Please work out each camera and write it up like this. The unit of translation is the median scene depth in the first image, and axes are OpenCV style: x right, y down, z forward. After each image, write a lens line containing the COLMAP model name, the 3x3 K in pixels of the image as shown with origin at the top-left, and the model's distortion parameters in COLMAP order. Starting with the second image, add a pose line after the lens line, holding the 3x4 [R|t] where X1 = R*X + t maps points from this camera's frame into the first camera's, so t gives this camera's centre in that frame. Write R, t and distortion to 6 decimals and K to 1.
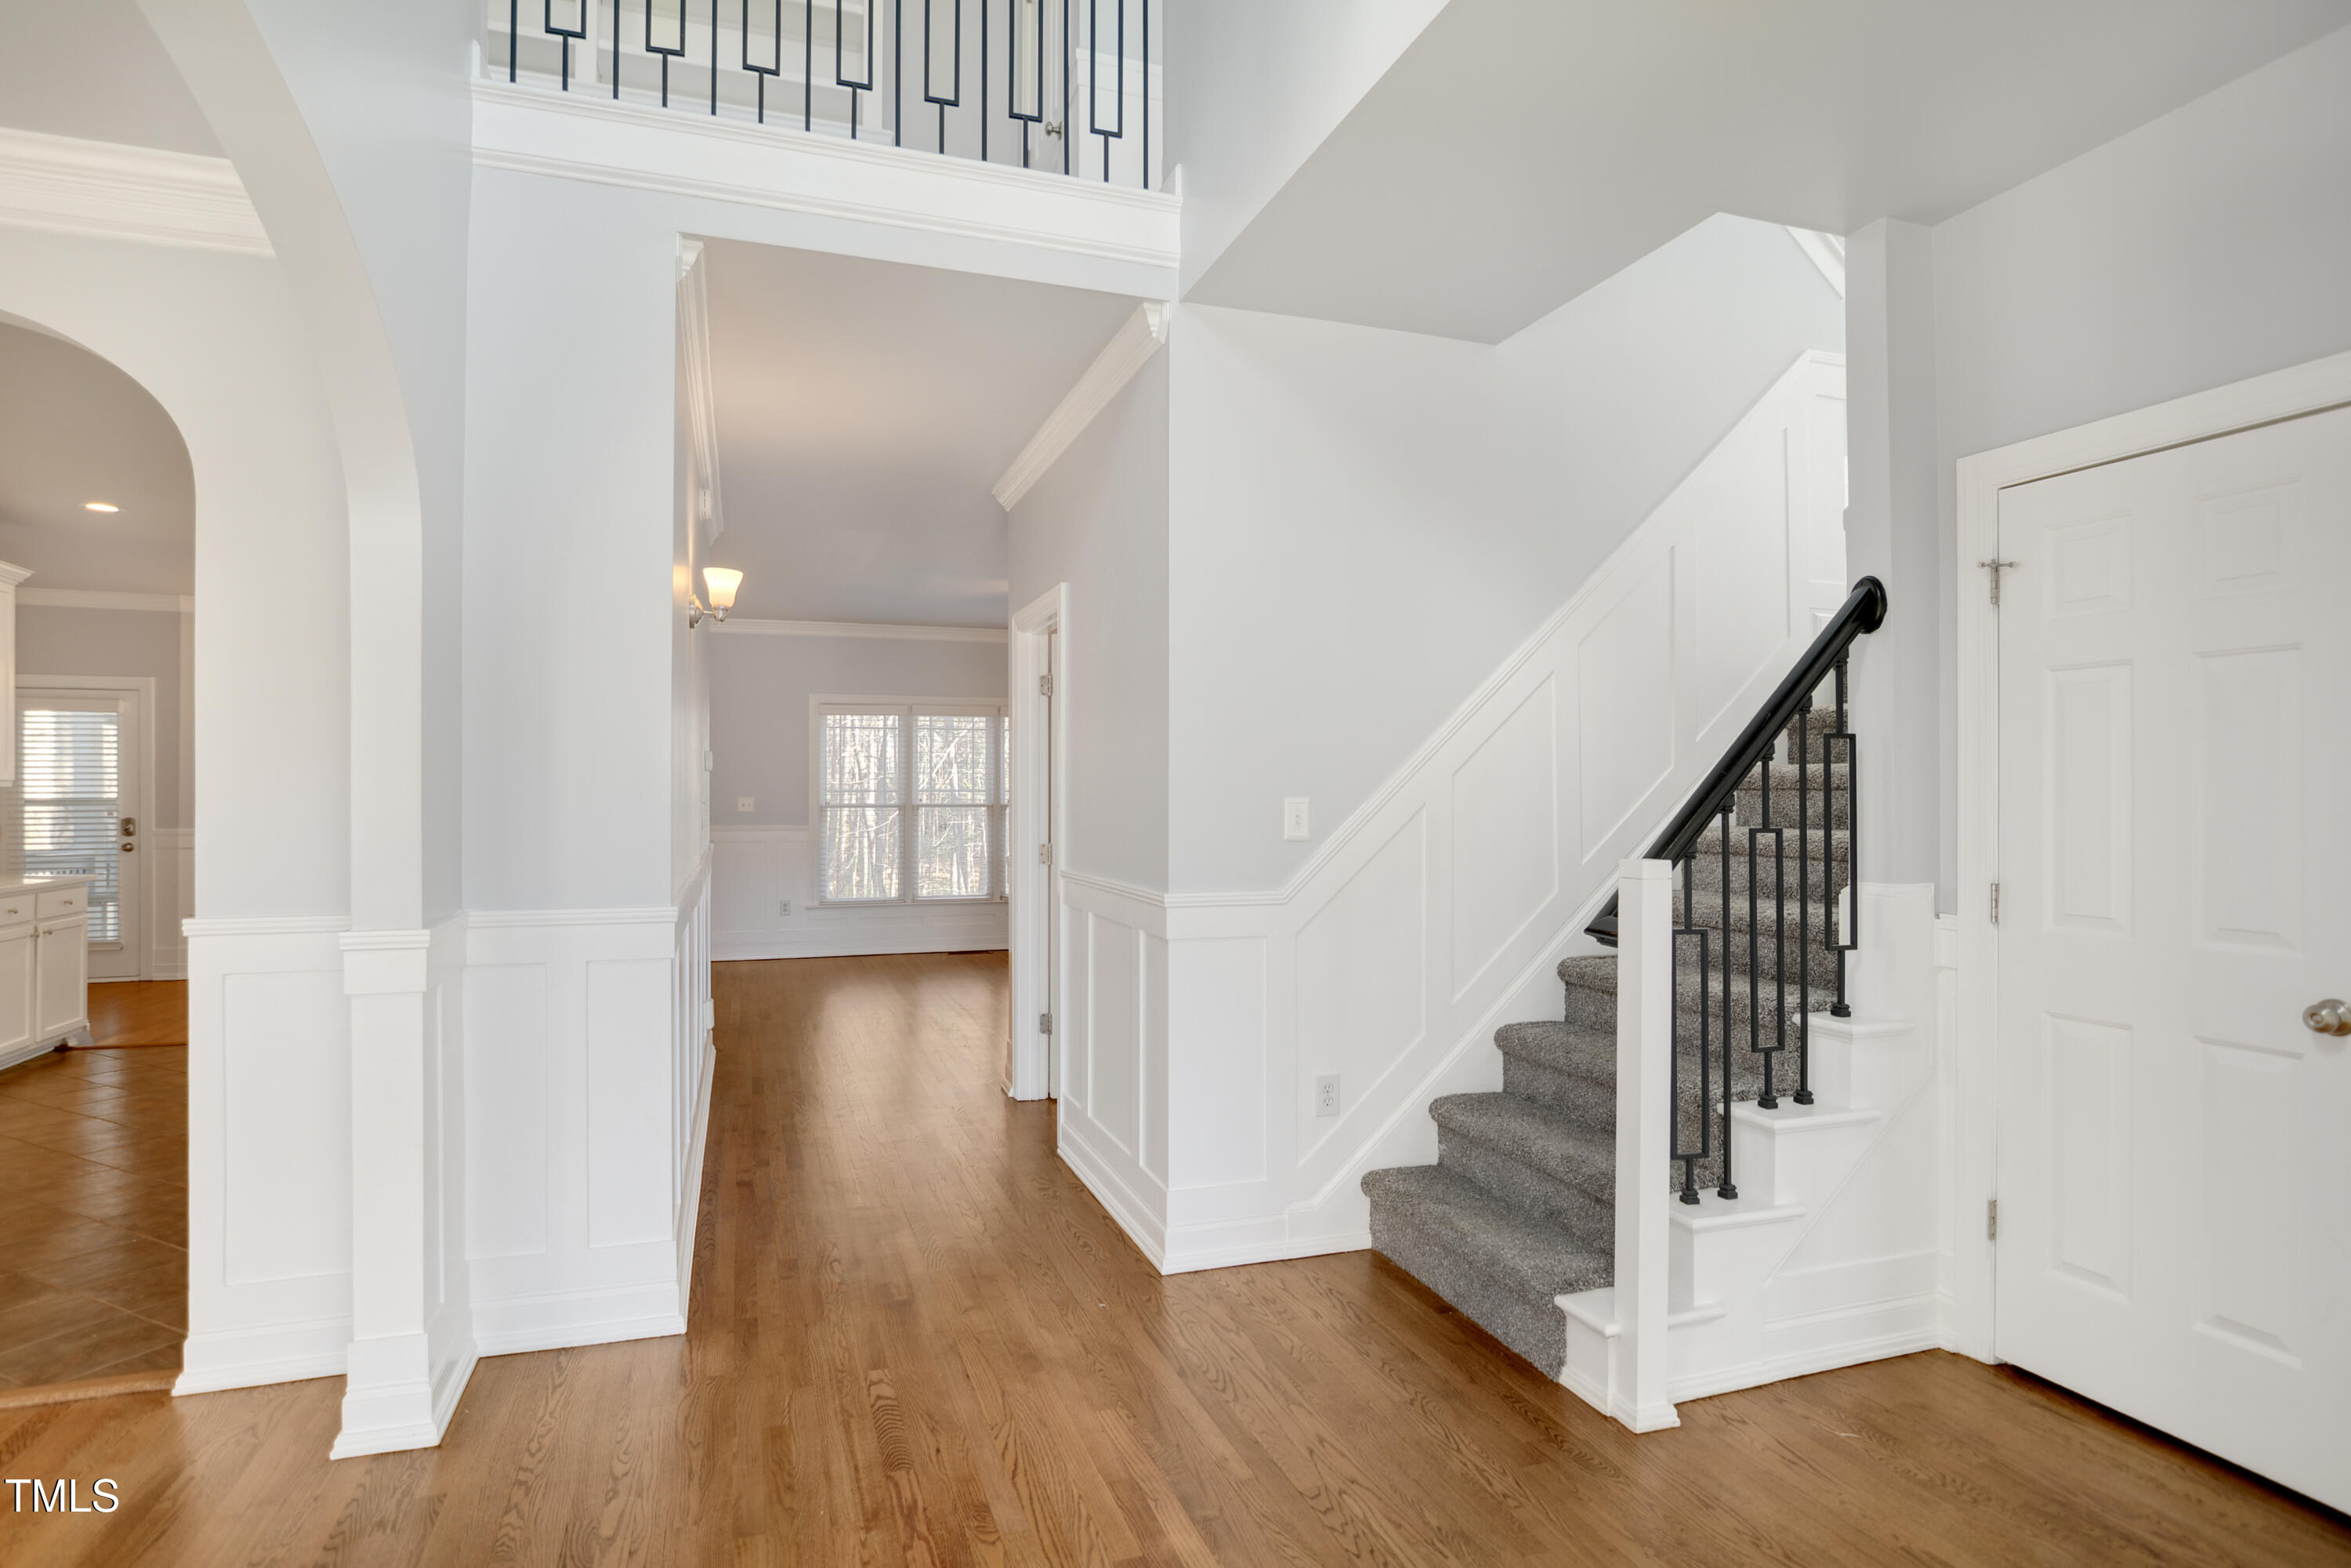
lens RADIAL K [[1196.8, 0, 1165.3], [0, 1196.8, 800.8], [0, 0, 1]] dist [-0.013545, 0.000362]
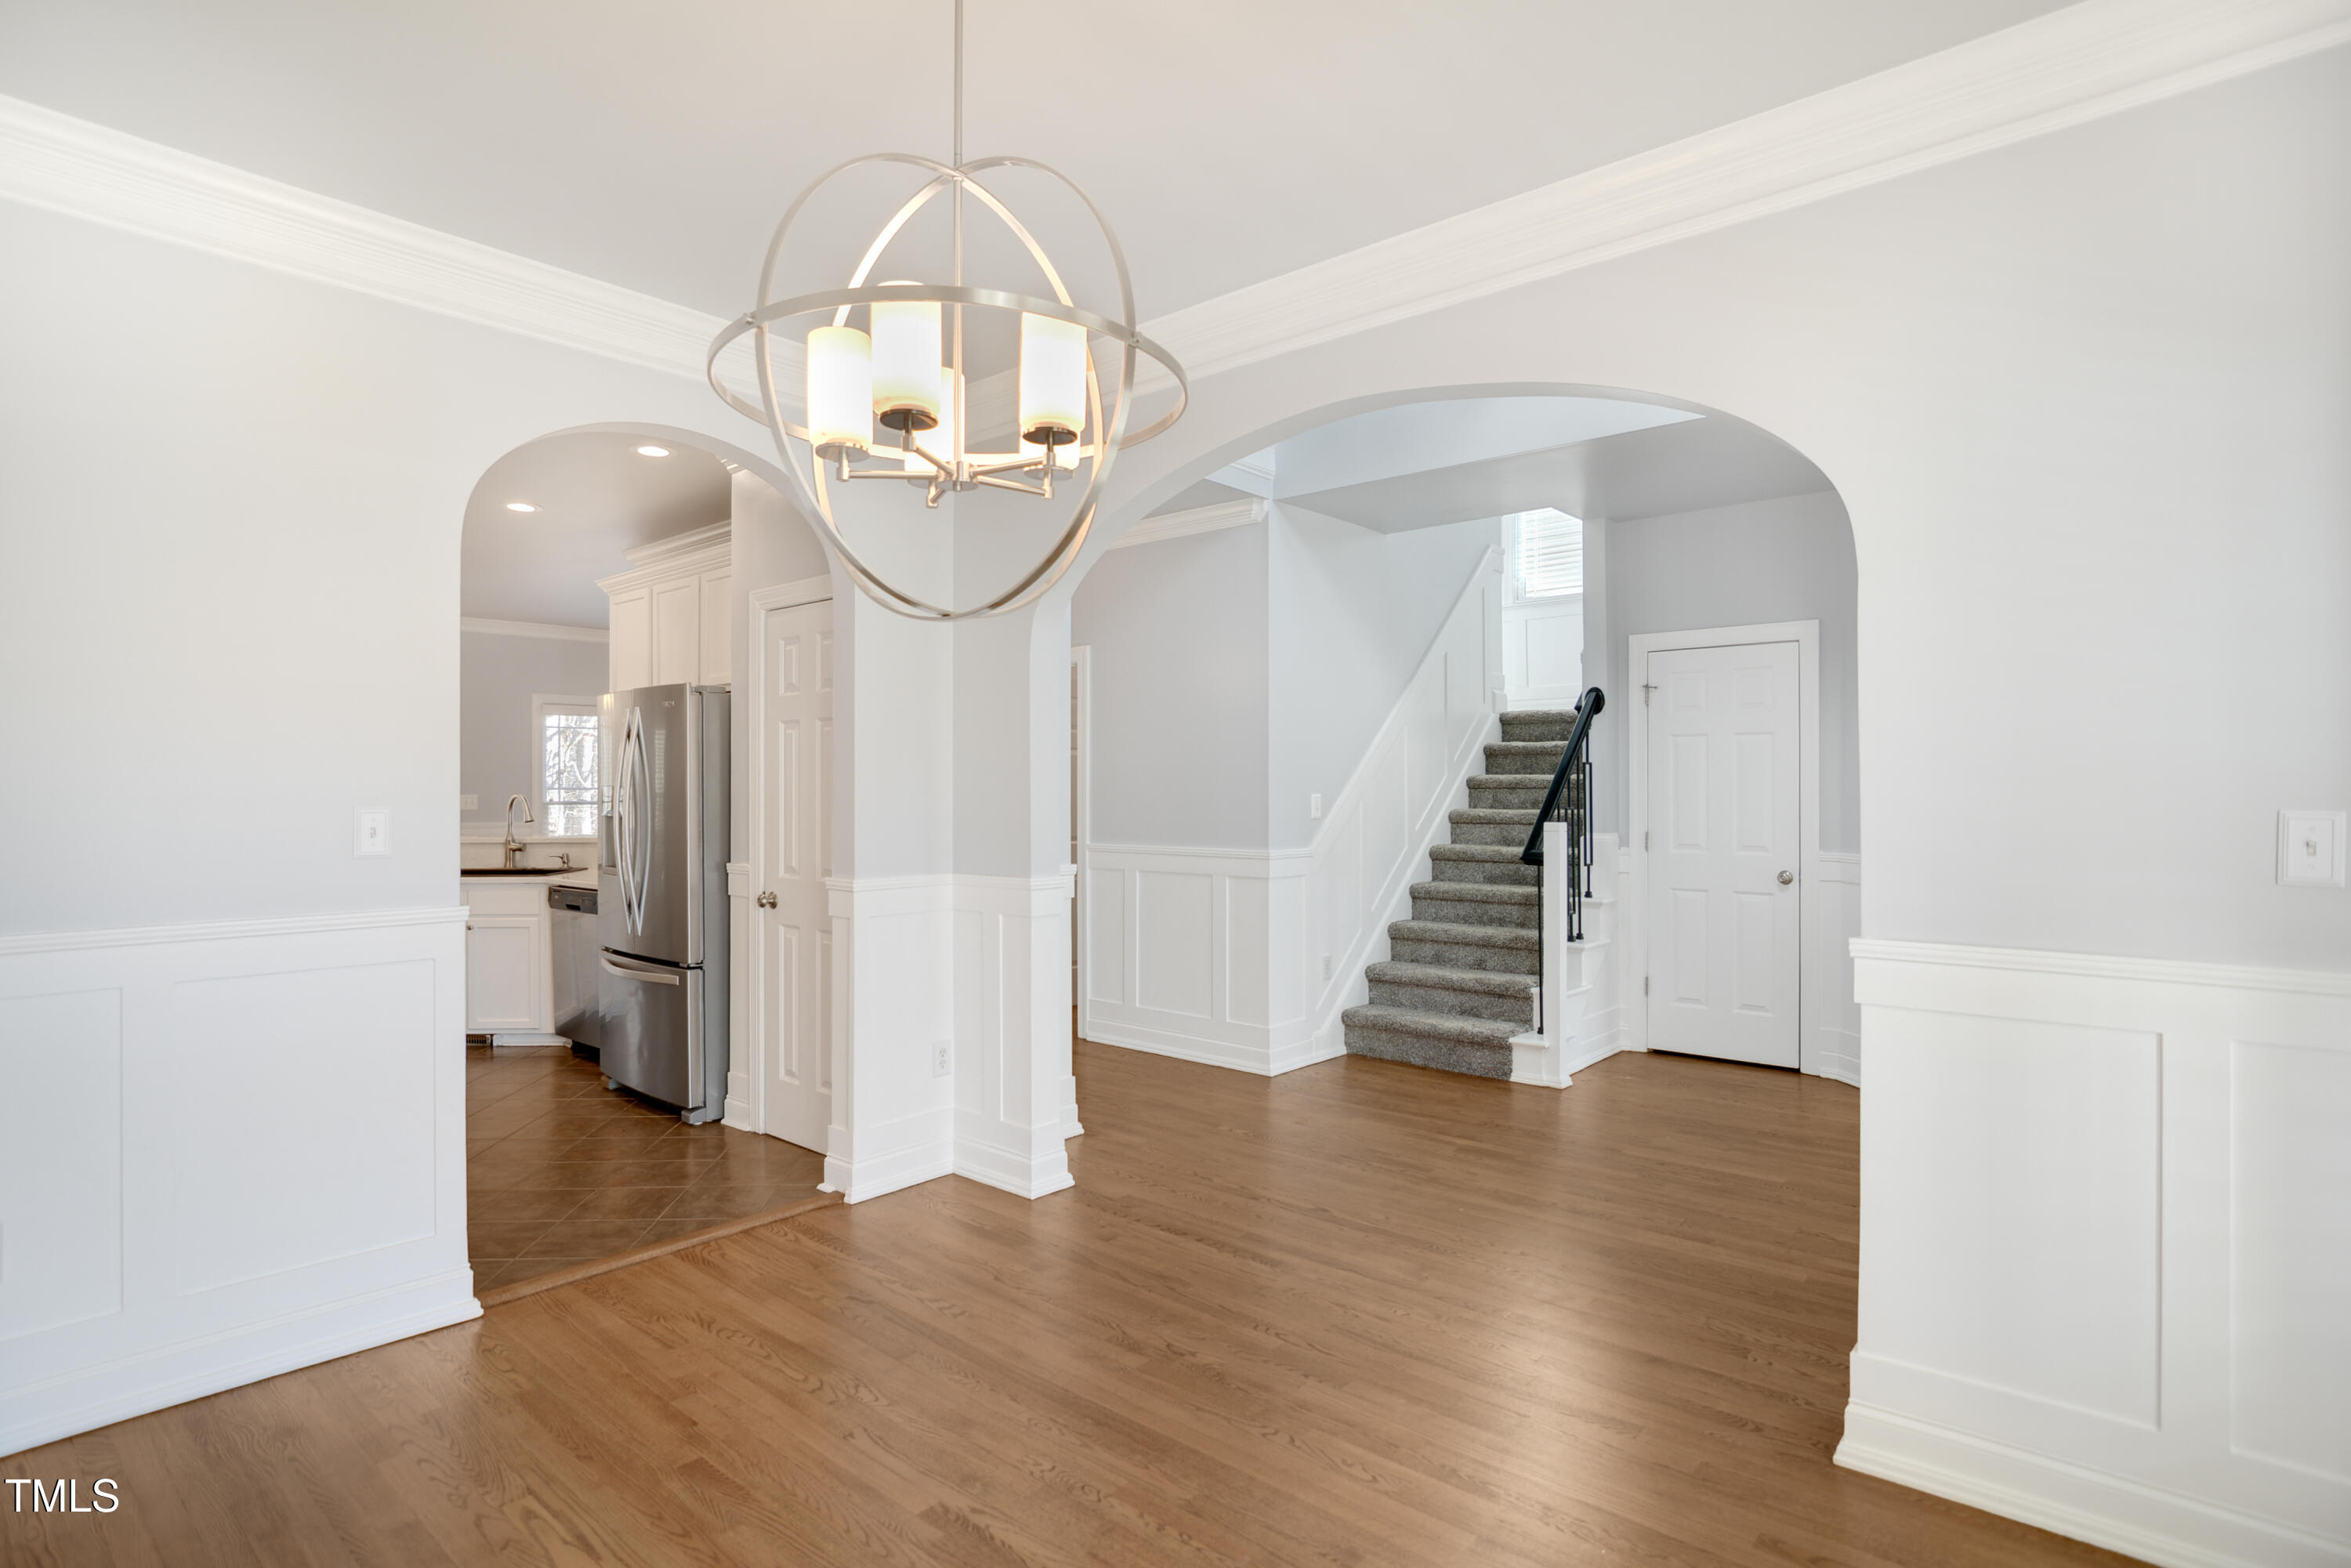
lens RADIAL K [[1196.8, 0, 1106.9], [0, 1196.8, 798.4], [0, 0, 1]] dist [-0.013545, 0.000362]
pose [[0.870756, -0.001947, 0.491712, -1.193994], [0.002687, 0.999996, -0.000799, 0.006569], [-0.491709, 0.002017, 0.870757, -0.407707]]
